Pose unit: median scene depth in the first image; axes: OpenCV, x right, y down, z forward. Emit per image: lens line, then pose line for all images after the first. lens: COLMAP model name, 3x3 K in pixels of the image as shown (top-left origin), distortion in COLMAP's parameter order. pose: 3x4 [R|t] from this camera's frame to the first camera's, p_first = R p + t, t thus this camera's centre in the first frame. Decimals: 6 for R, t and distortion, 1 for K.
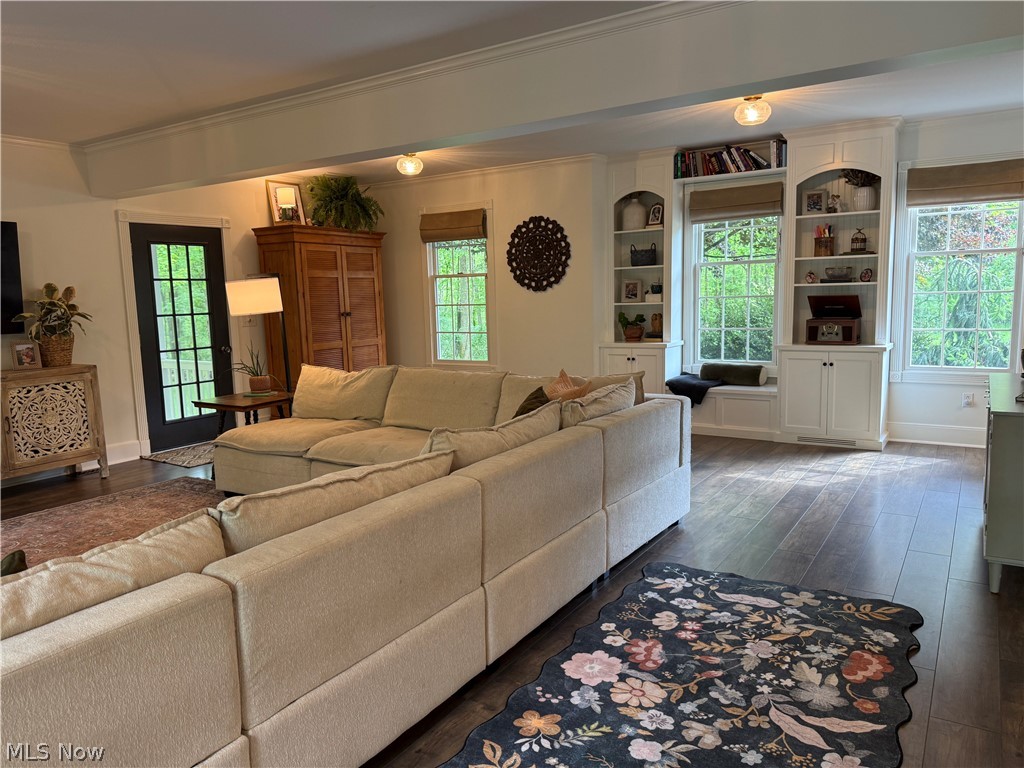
lens RADIAL K [[716.4, 0, 510.2], [0, 716.4, 385.8], [0, 0, 1]] dist [0.151699, -0.249082]
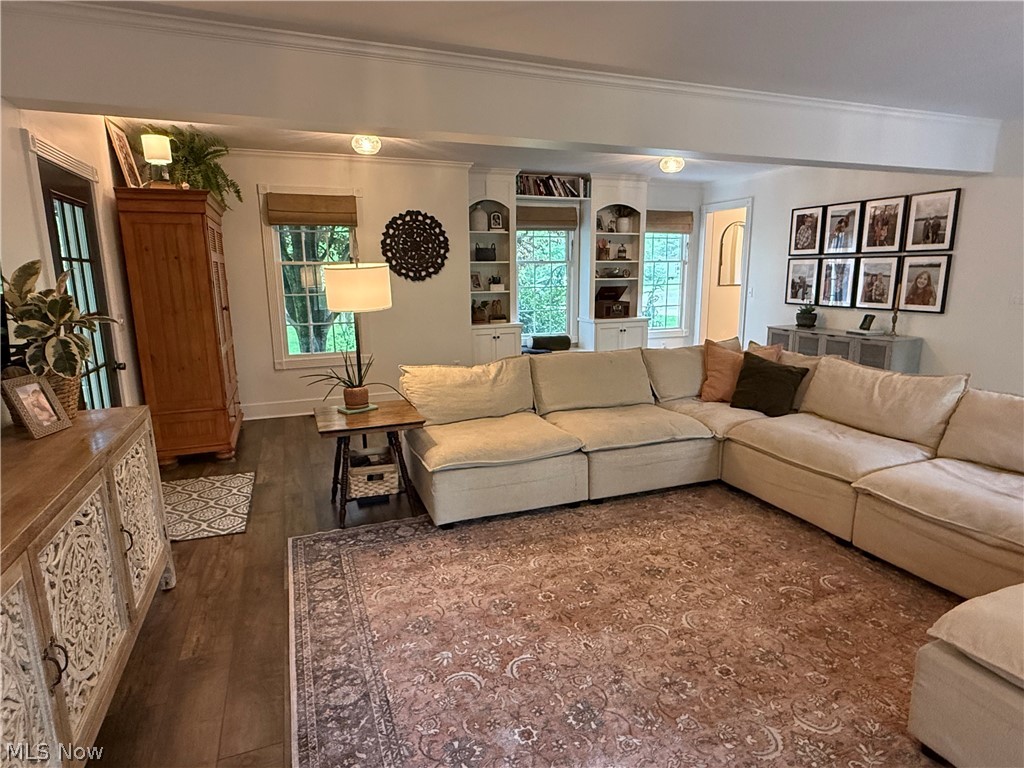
lens RADIAL K [[576.3, 0, 509.7], [0, 576.3, 388.3], [0, 0, 1]] dist [-0.002624, 0.001549]
pose [[0.586325, -0.140921, 0.797725, -0.682491], [0.101093, 0.989783, 0.100545, -0.053144], [-0.803743, 0.021692, 0.594581, 0.443667]]
